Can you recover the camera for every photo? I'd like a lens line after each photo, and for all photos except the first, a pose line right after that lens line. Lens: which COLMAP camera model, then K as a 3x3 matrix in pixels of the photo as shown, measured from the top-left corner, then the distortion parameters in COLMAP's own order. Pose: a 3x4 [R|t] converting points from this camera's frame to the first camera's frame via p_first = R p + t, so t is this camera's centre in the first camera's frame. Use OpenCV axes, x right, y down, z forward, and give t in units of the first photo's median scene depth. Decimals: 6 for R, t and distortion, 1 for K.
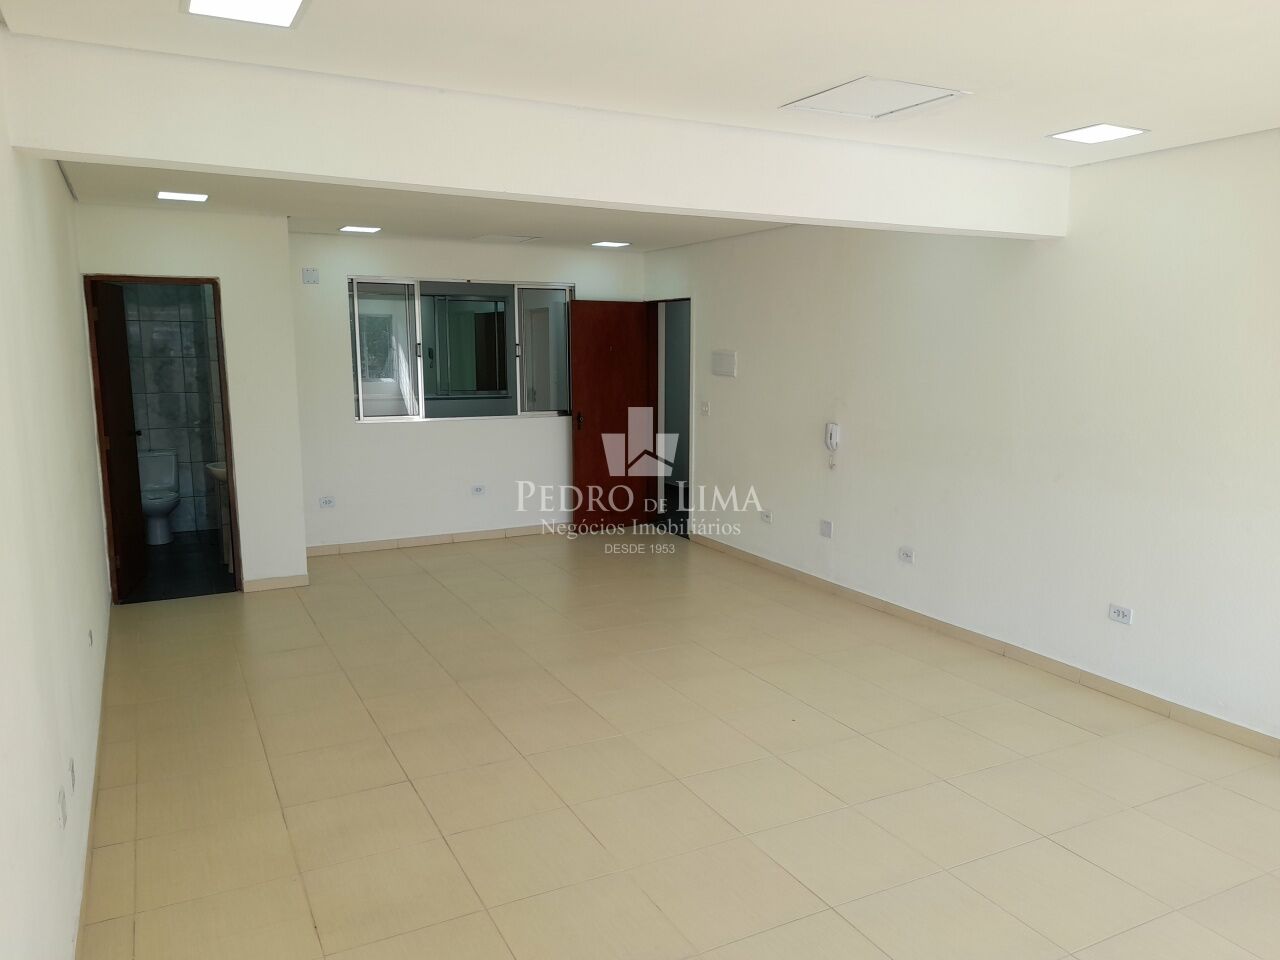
lens RADIAL K [[932.2, 0, 636.4], [0, 932.2, 486.7], [0, 0, 1]] dist [0.059913, -0.053469]
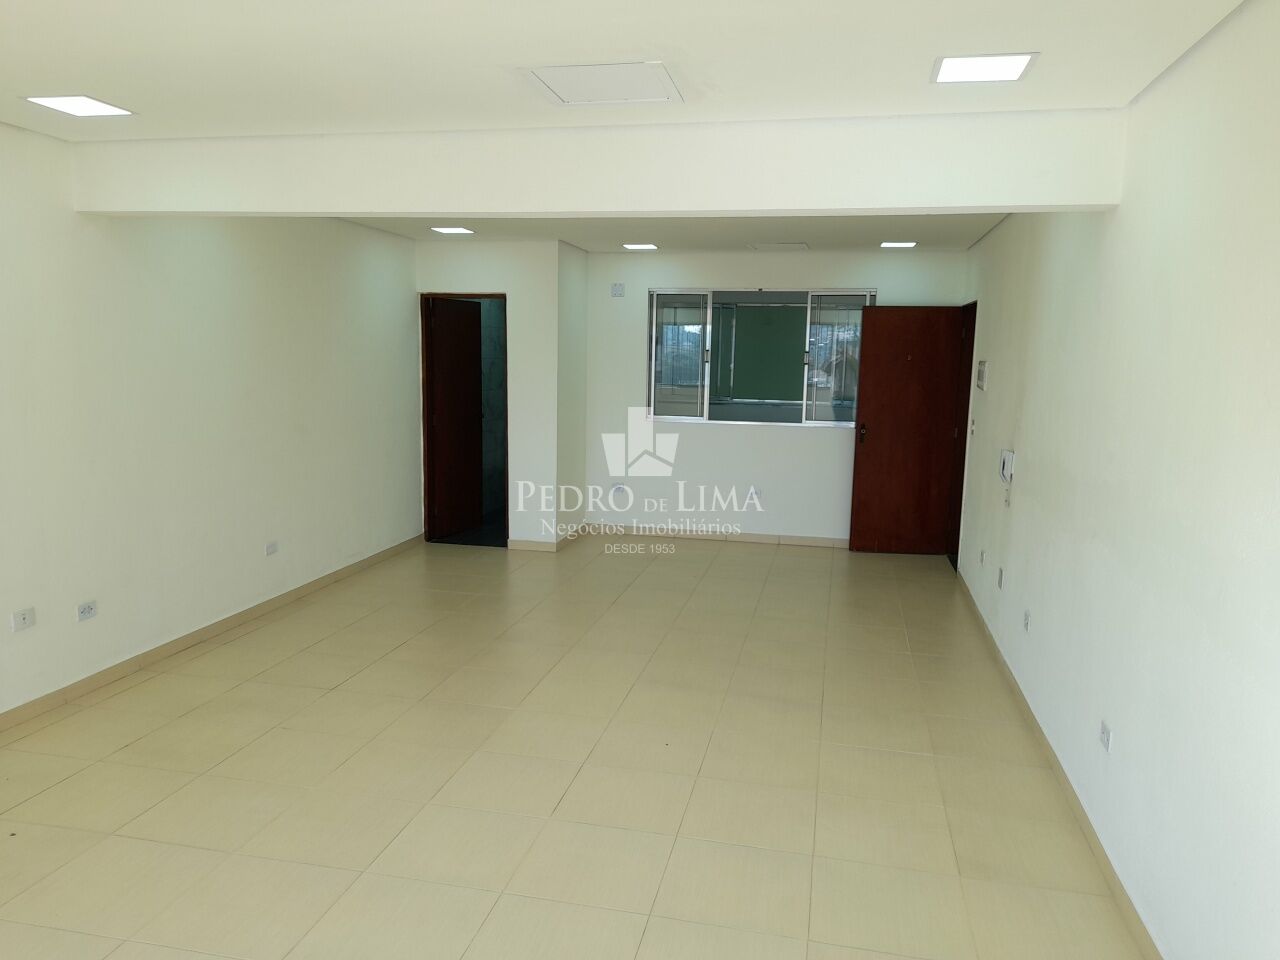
lens RADIAL K [[932.2, 0, 636.4], [0, 932.2, 486.7], [0, 0, 1]] dist [0.059913, -0.053469]
pose [[0.764460, 0.107179, -0.635699, 0.404048], [-0.116604, 0.992807, 0.027165, -0.017218], [0.634038, 0.053358, 0.771459, 0.134769]]
